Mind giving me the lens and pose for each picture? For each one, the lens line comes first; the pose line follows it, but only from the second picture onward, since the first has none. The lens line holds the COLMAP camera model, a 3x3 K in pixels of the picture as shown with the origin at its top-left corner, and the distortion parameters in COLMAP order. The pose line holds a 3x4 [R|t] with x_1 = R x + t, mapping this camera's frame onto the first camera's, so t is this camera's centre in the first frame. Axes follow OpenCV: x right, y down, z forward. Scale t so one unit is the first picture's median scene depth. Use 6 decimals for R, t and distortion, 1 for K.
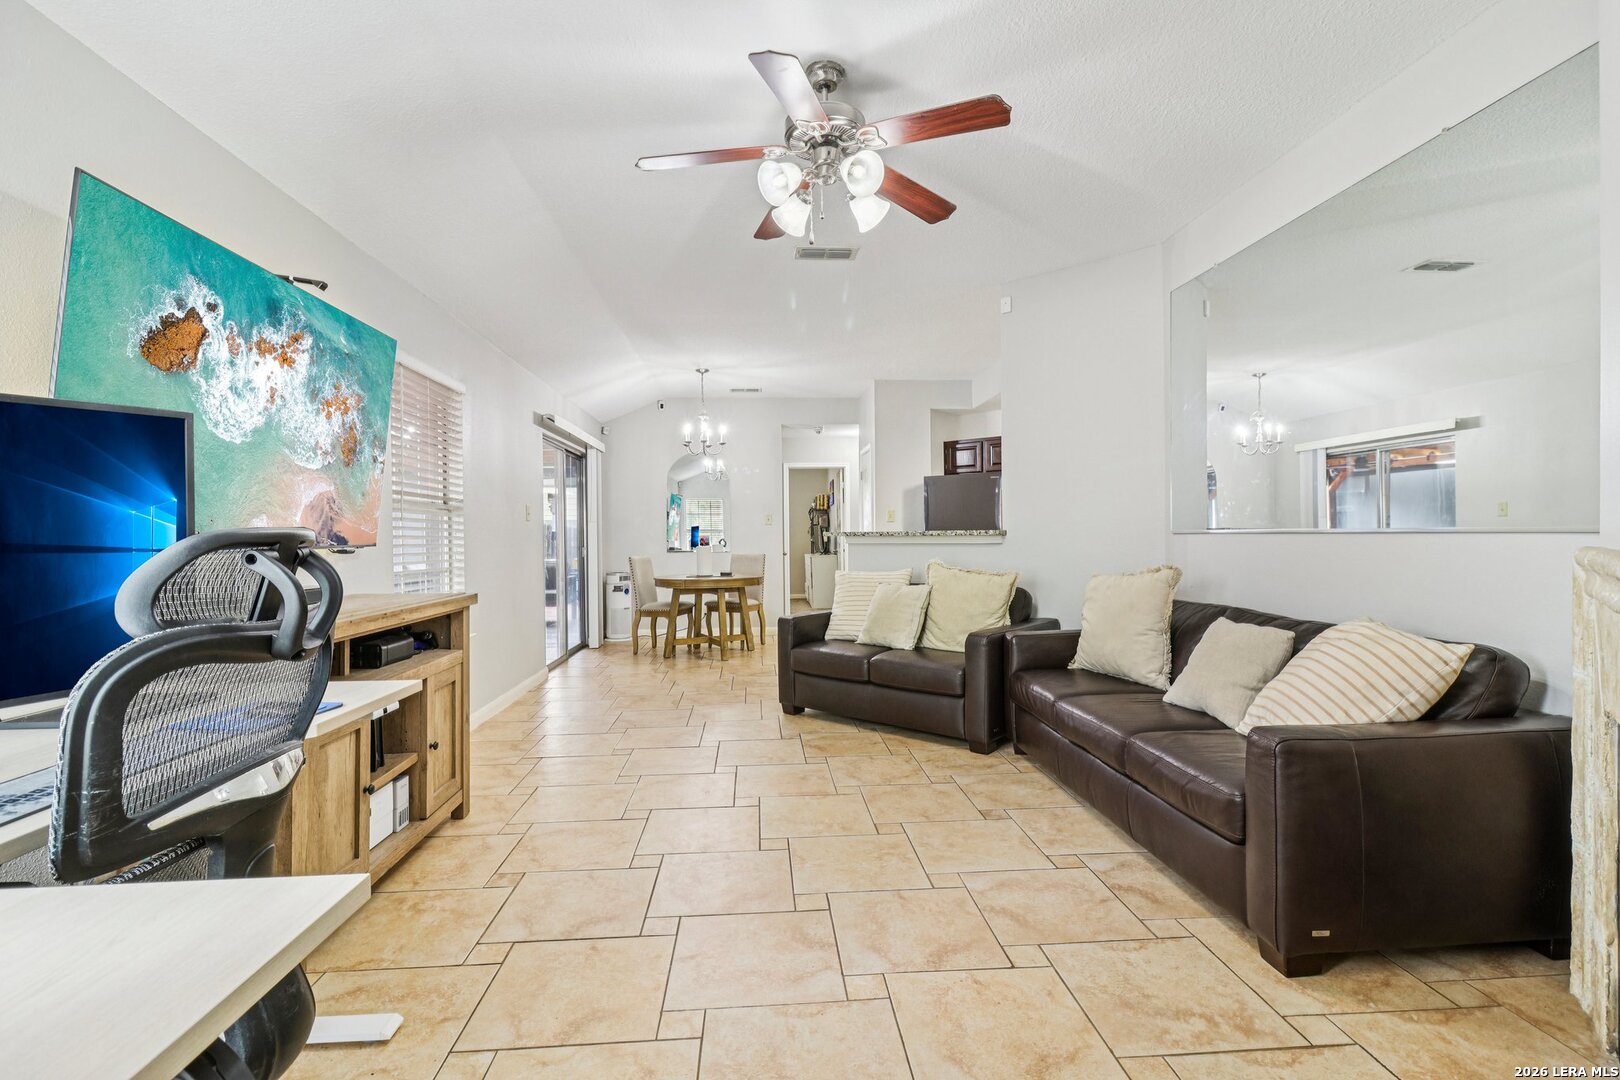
lens RADIAL K [[744.6, 0, 805.8], [0, 744.6, 543.9], [0, 0, 1]] dist [0.000542, 0.000020]
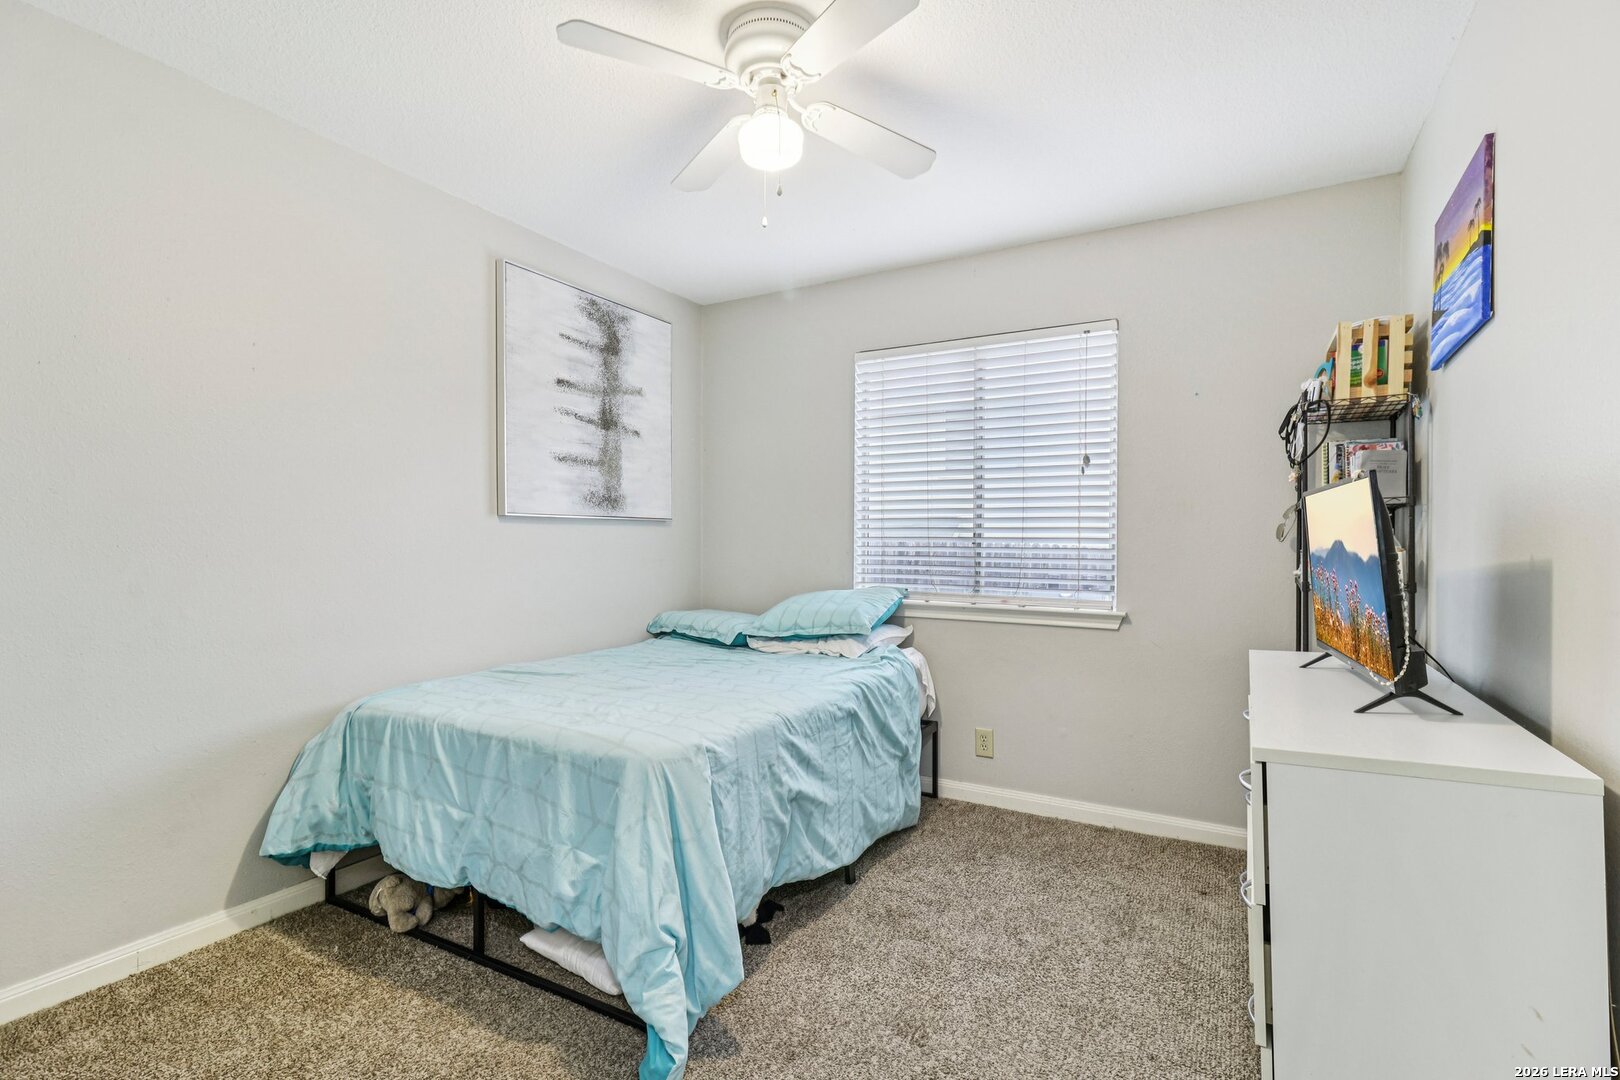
lens RADIAL K [[744.6, 0, 807.9], [0, 744.6, 539.1], [0, 0, 1]] dist [0.000542, 0.000020]
pose [[0.819413, 0.006394, -0.573168, 0.013870], [-0.001344, 0.999956, 0.009234, -0.015637], [0.573202, -0.006796, 0.819386, 0.777562]]
